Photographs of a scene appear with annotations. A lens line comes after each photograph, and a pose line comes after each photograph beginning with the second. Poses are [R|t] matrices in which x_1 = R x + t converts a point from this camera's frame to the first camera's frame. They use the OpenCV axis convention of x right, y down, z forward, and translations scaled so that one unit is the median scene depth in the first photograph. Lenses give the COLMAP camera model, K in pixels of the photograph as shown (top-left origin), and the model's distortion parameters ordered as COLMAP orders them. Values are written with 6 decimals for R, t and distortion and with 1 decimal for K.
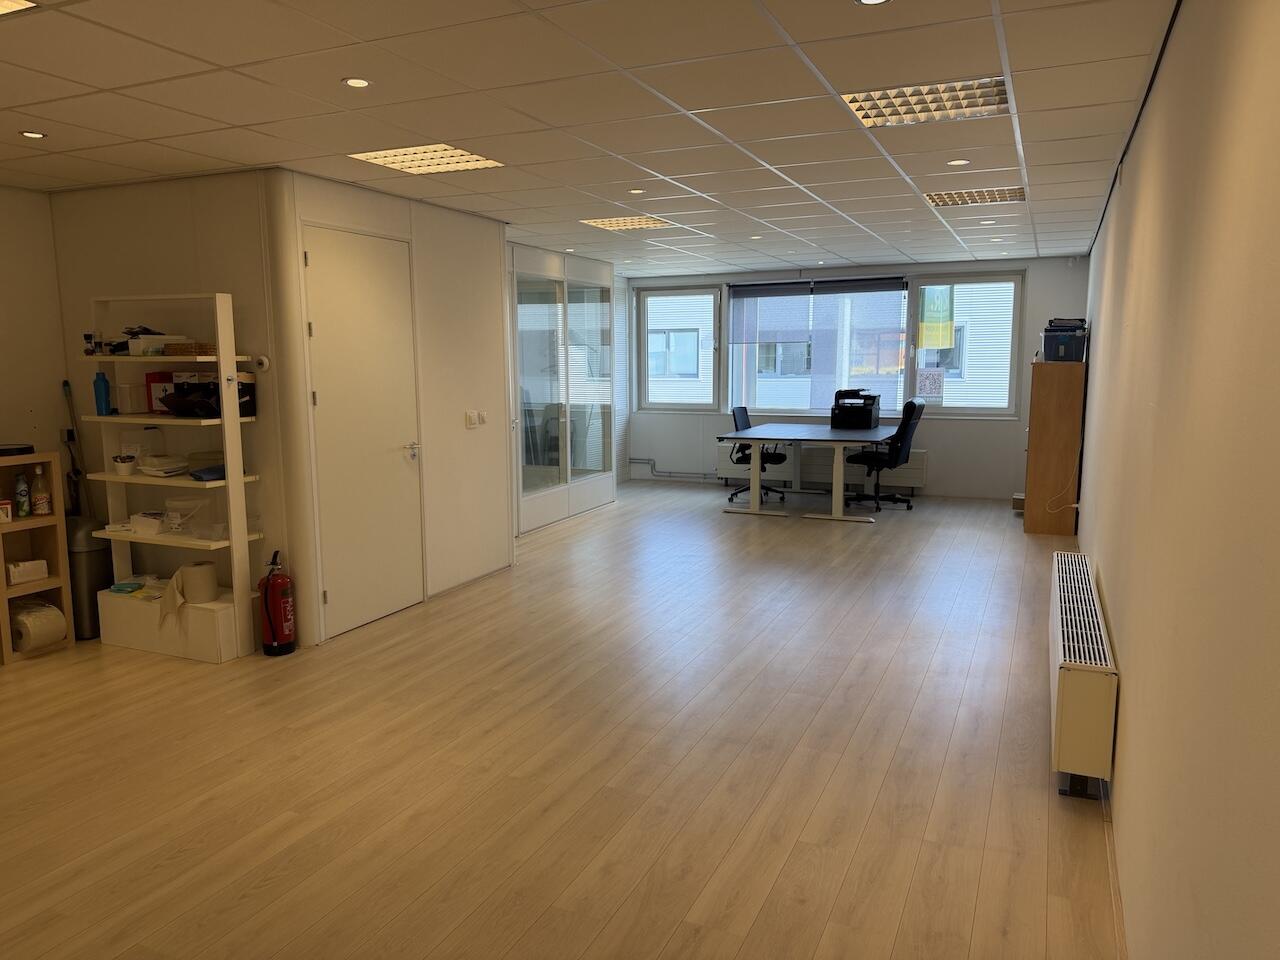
lens RADIAL K [[914.2, 0, 644.2], [0, 914.2, 481.6], [0, 0, 1]] dist [0.052676, -0.056719]
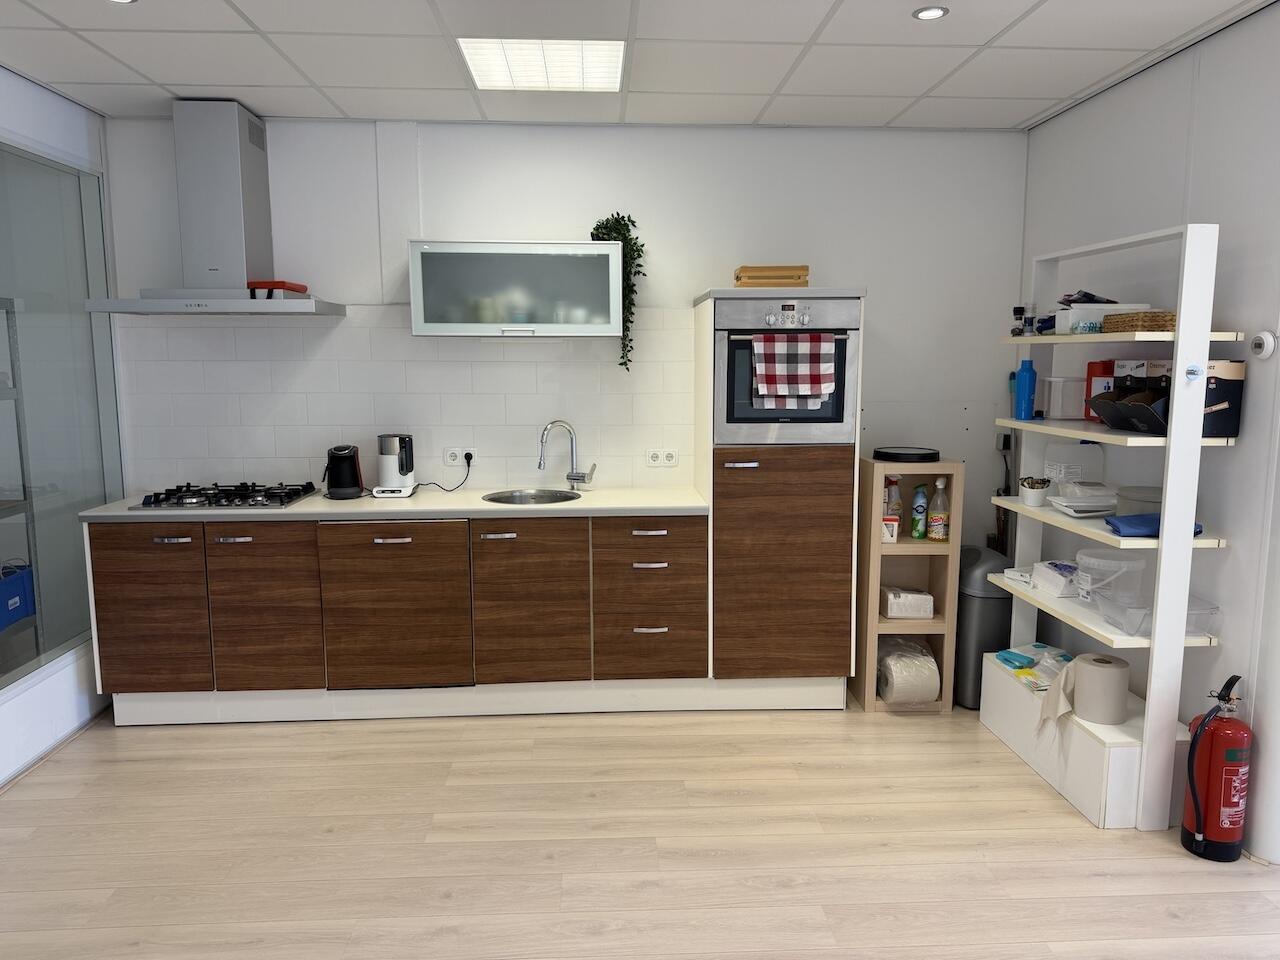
lens RADIAL K [[914.2, 0, 644.2], [0, 914.2, 481.6], [0, 0, 1]] dist [0.052676, -0.056719]
pose [[0.462212, 0.125028, -0.877911, -0.083523], [-0.126194, 0.989209, 0.074438, -0.040498], [0.877744, 0.076380, 0.473002, 0.408650]]
